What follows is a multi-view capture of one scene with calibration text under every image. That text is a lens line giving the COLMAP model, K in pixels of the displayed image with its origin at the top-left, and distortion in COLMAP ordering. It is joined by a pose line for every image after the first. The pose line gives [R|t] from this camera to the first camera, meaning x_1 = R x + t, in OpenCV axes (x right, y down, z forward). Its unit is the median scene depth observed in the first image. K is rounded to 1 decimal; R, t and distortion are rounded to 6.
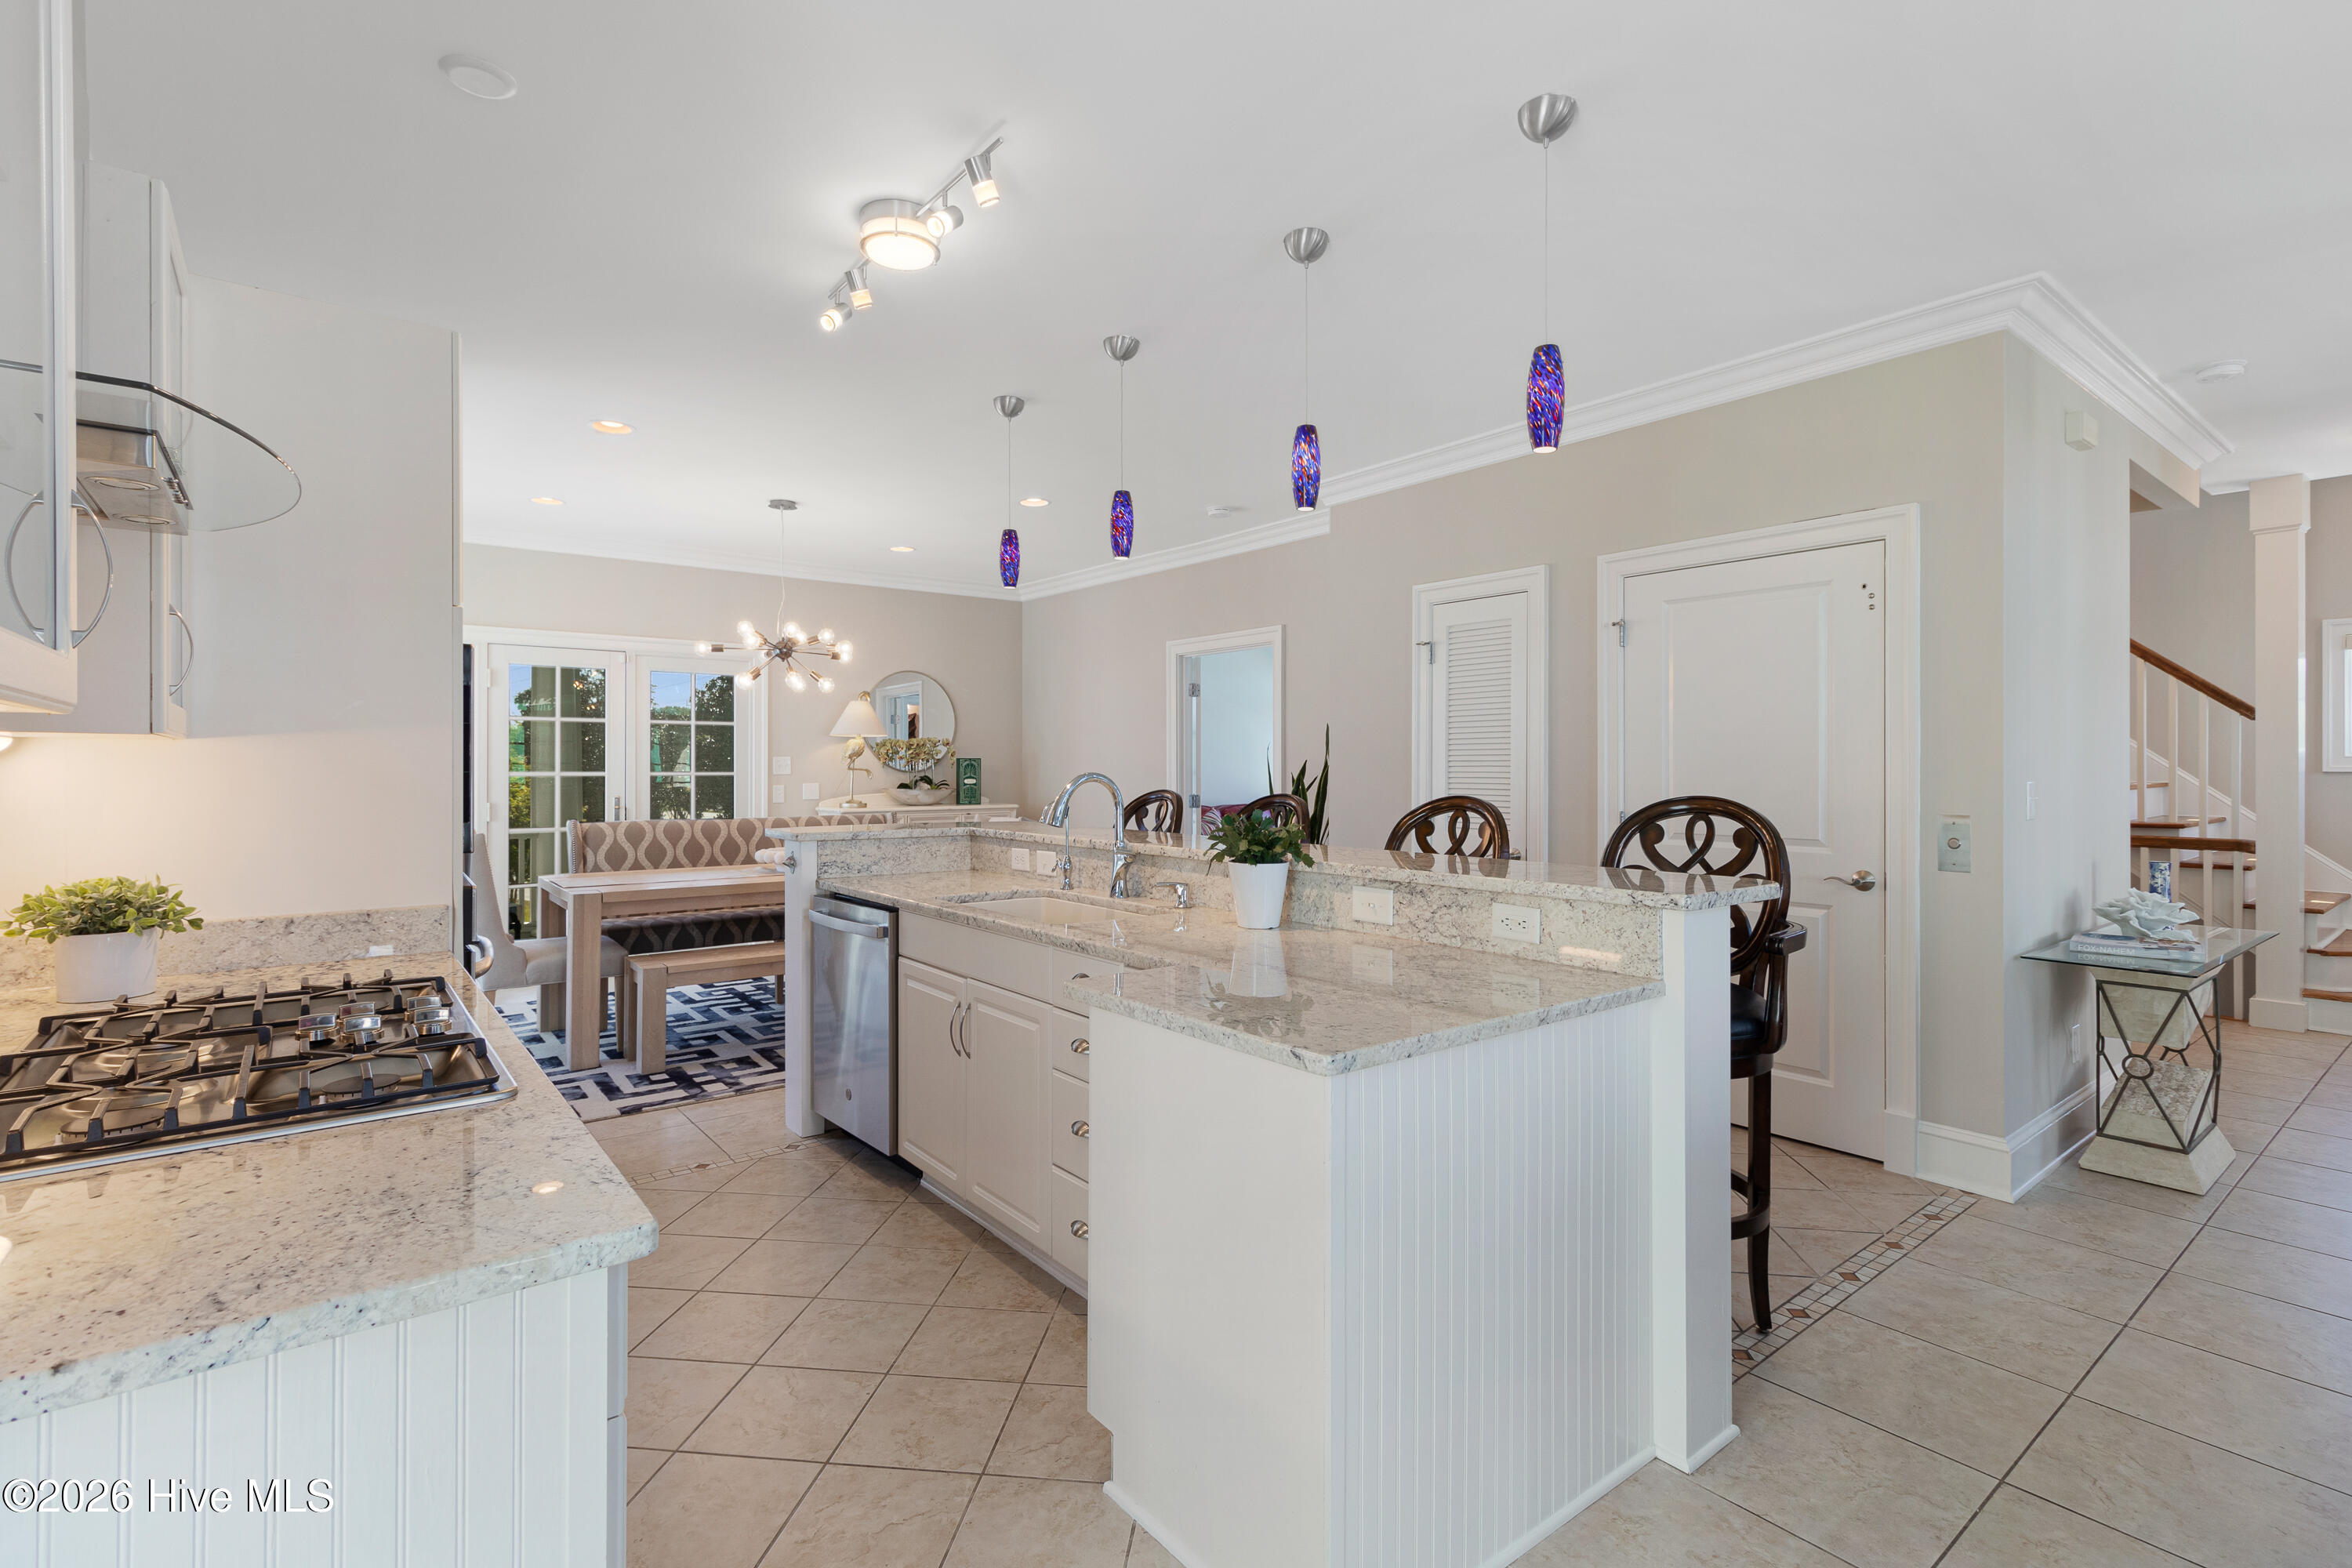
lens RADIAL K [[1102.9, 0, 1187.1], [0, 1102.9, 772.7], [0, 0, 1]] dist [0.002849, 0.000175]
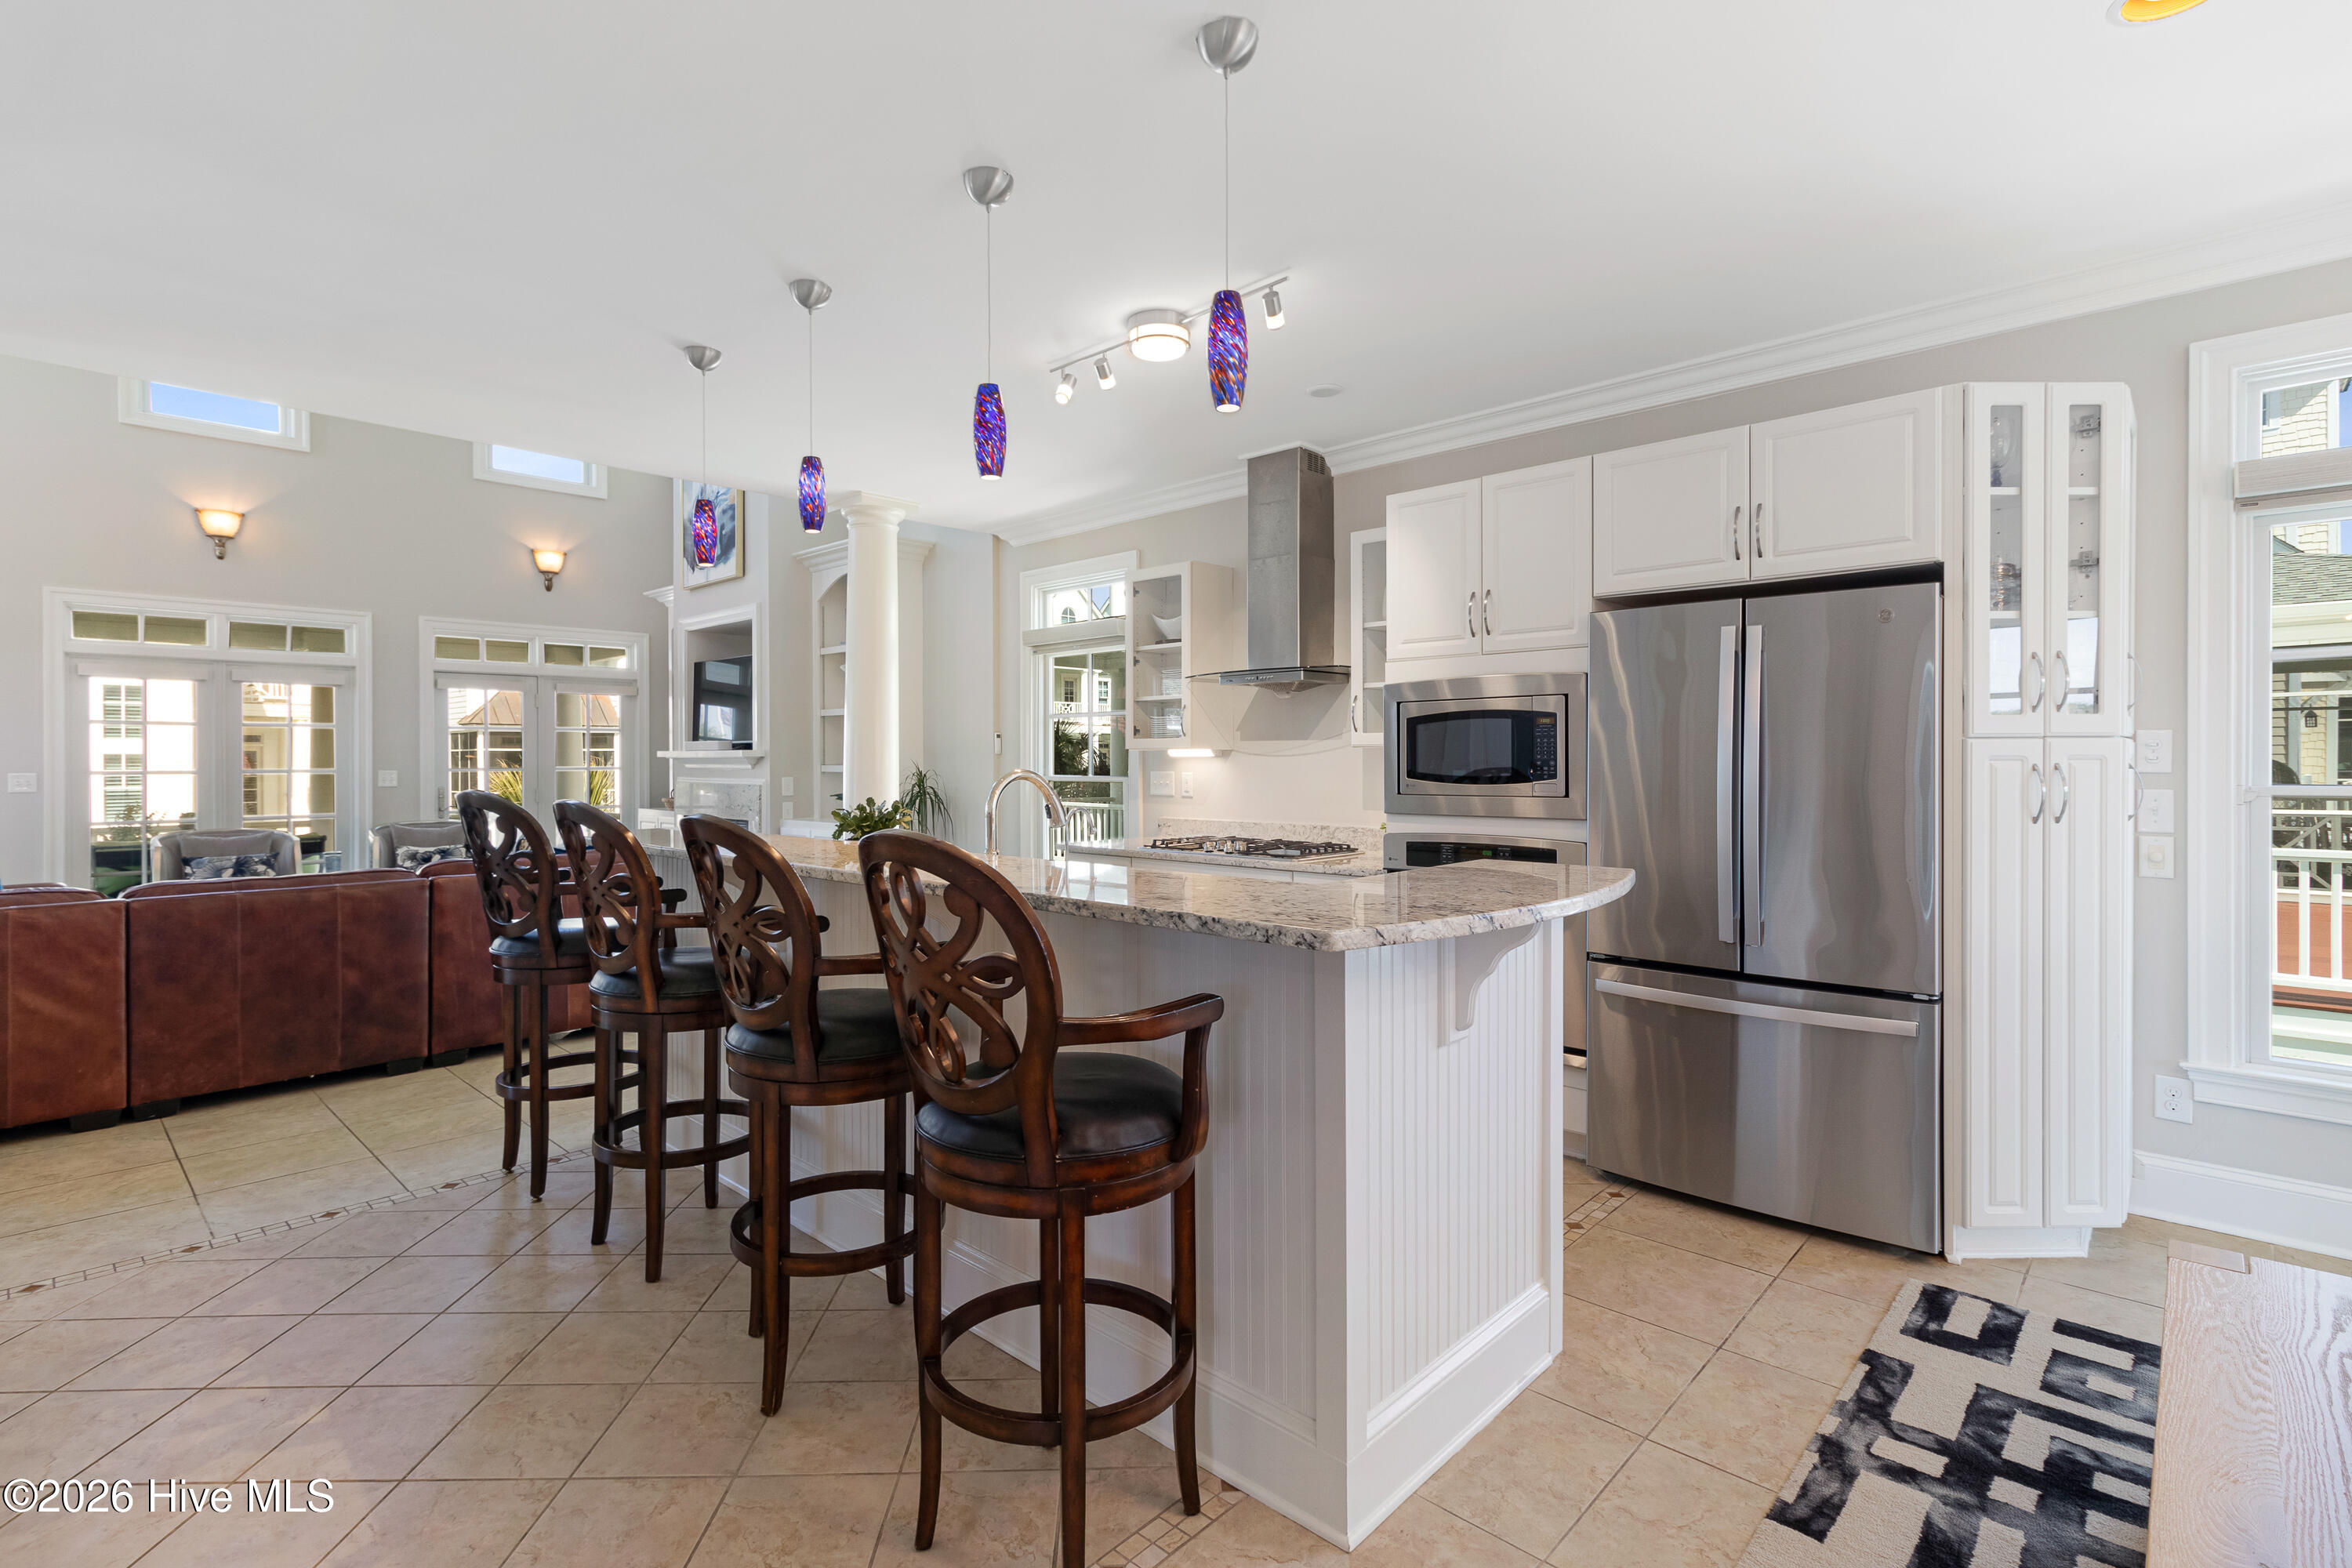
lens RADIAL K [[1092.8, 0, 1163.6], [0, 1092.8, 766.0], [0, 0, 1]] dist [0.005259, -0.000057]
pose [[-0.990351, 0.004883, -0.138496, -0.050950], [0.003268, 0.999924, 0.011887, -0.007417], [0.138544, 0.011320, -0.990292, 1.239245]]
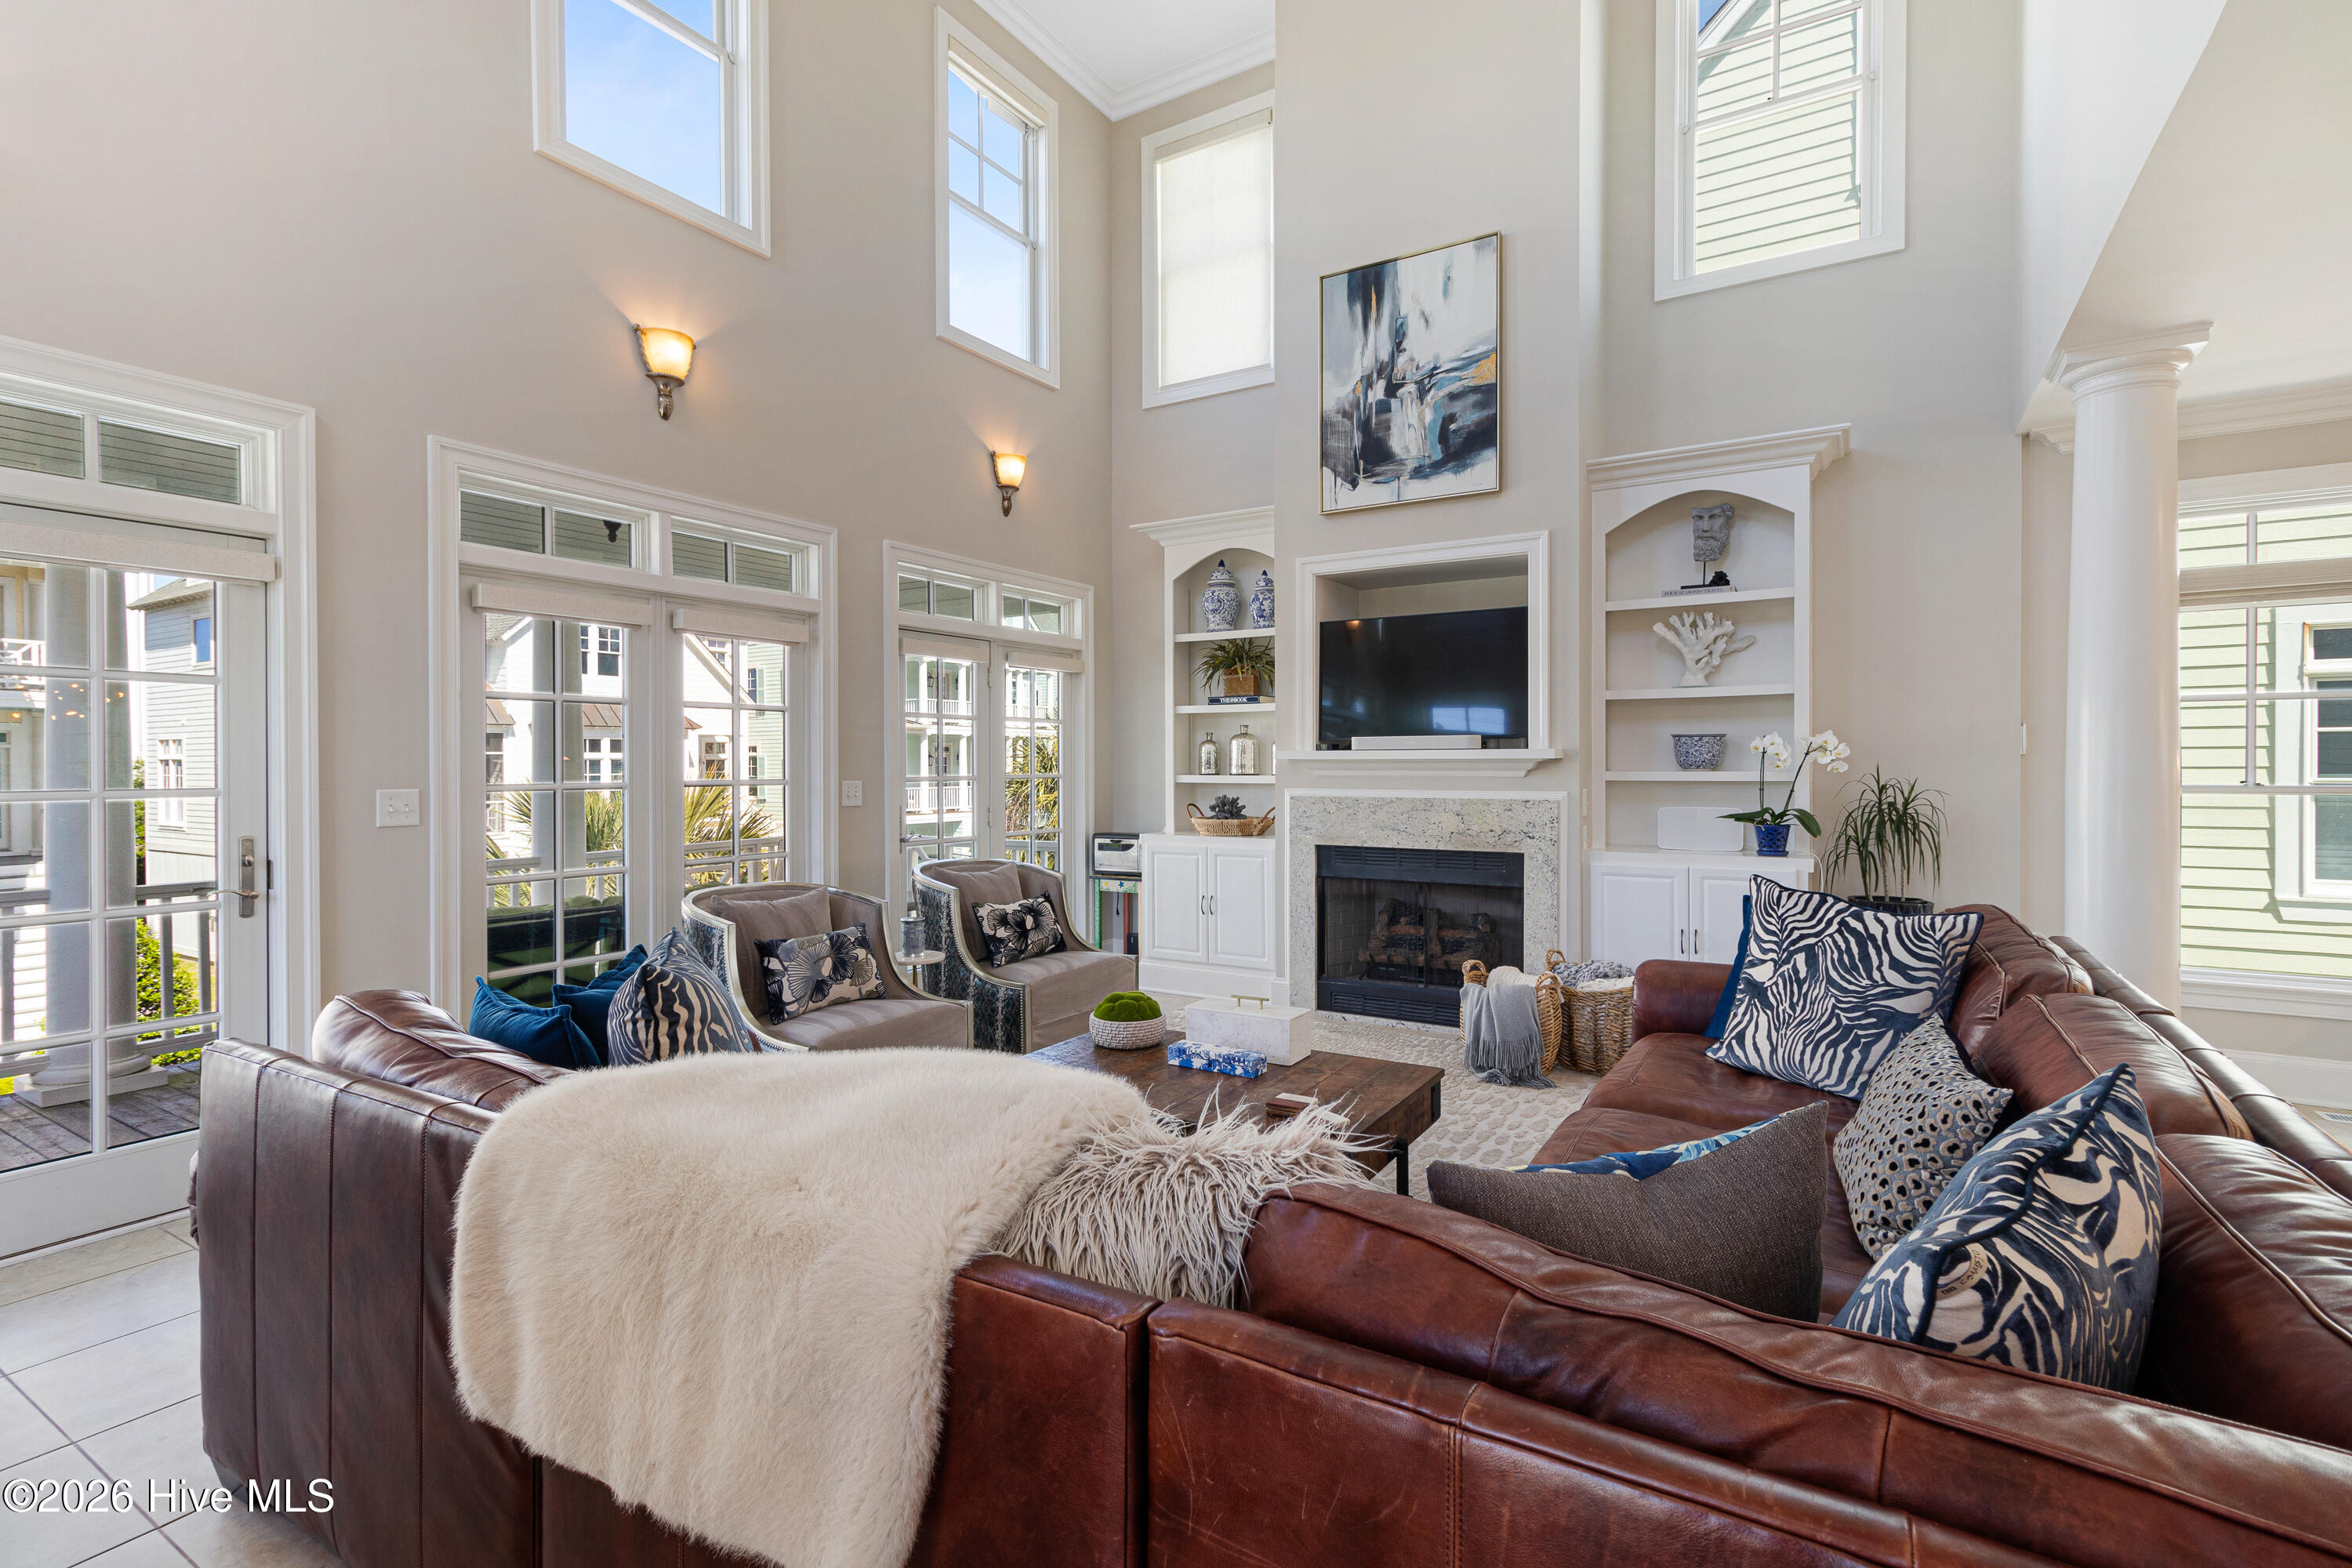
lens RADIAL K [[1092.8, 0, 1163.6], [0, 1092.8, 766.0], [0, 0, 1]] dist [0.005259, -0.000057]
pose [[-0.942768, 0.009208, -0.333322, 0.976234], [0.008303, 0.999957, 0.004139, -0.000717], [0.333345, 0.001134, -0.942804, 0.496287]]
